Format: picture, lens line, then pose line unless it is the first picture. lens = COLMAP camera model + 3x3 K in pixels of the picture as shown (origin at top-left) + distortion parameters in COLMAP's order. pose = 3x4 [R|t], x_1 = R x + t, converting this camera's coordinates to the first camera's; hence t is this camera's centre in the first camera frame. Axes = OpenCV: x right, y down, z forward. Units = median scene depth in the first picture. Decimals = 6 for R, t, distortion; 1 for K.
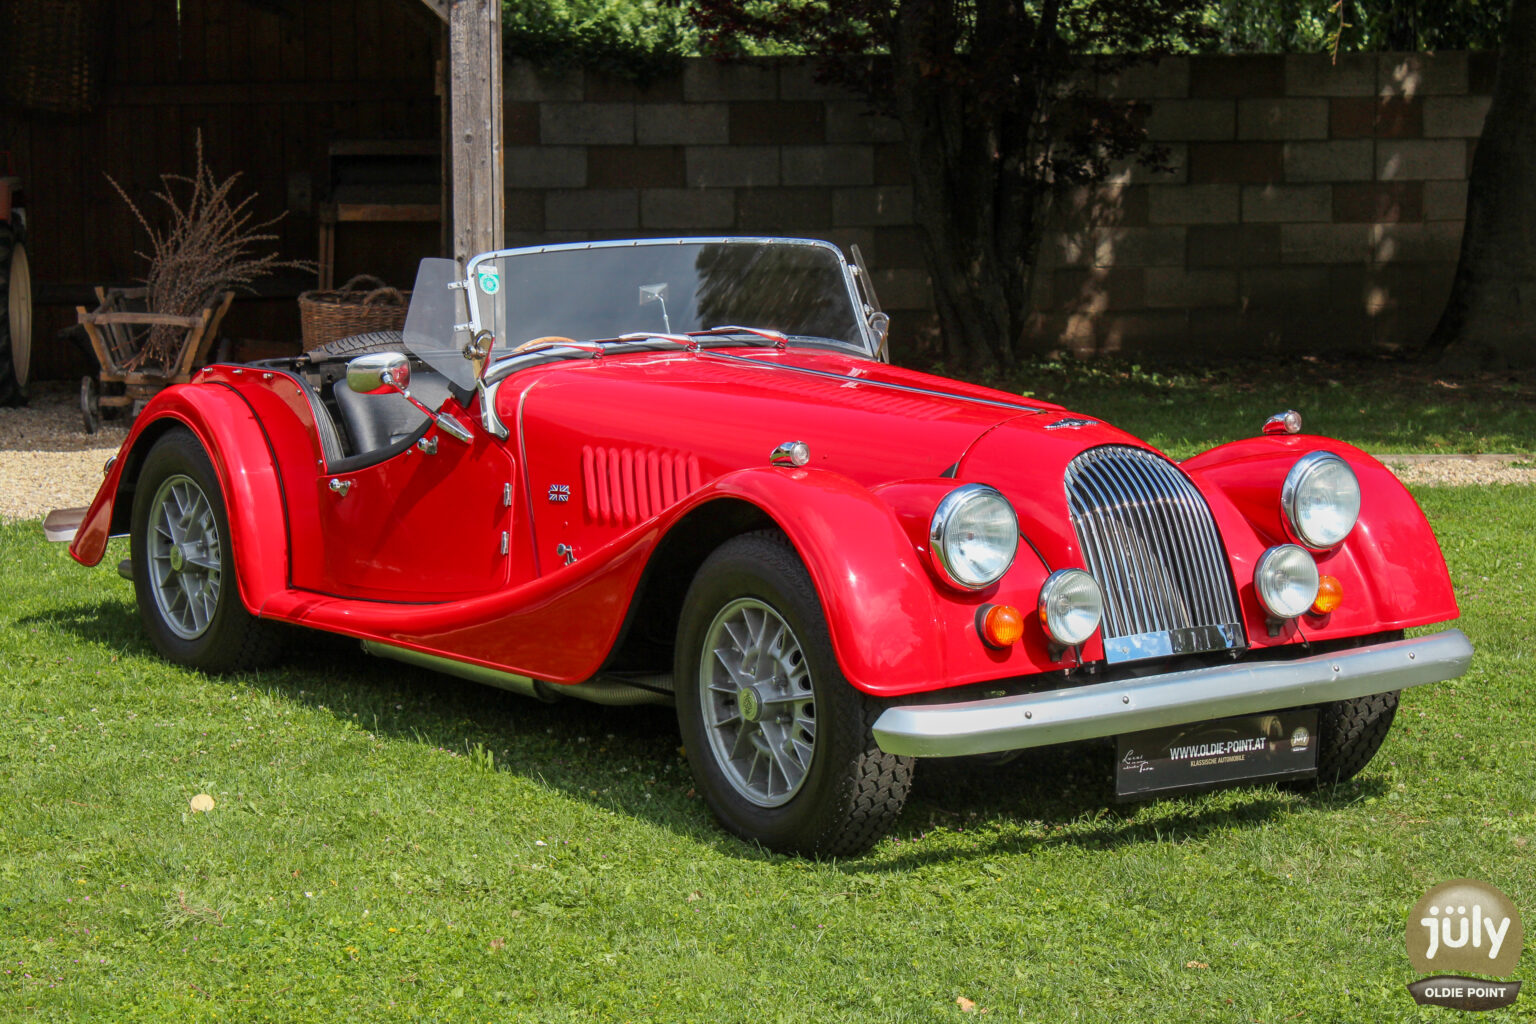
lens RADIAL K [[3663.3, 0, 773.9], [0, 3663.3, 546.4], [0, 0, 1]] dist [0.050253, 0.577210]
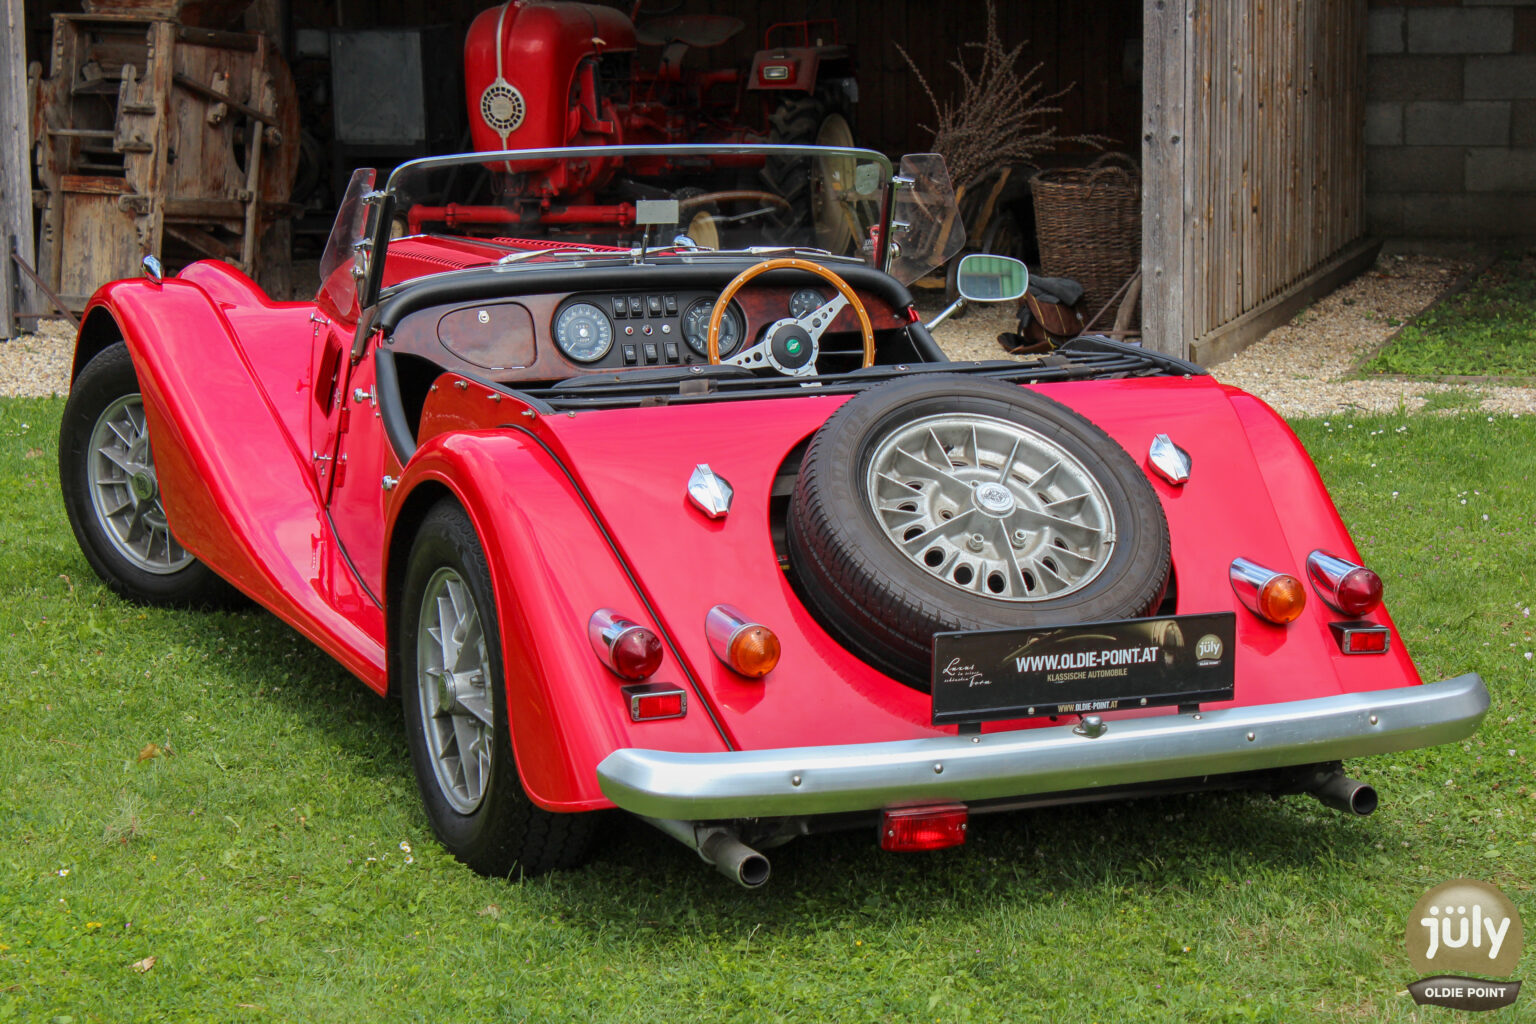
lens RADIAL K [[3663.3, 0, 773.9], [0, 3663.3, 546.4], [0, 0, 1]] dist [0.050253, 0.577210]
pose [[0.928821, 0.051930, -0.366871, 0.146437], [-0.037632, 0.998231, 0.046022, -0.013085], [0.368612, -0.028940, 0.929133, 0.096654]]
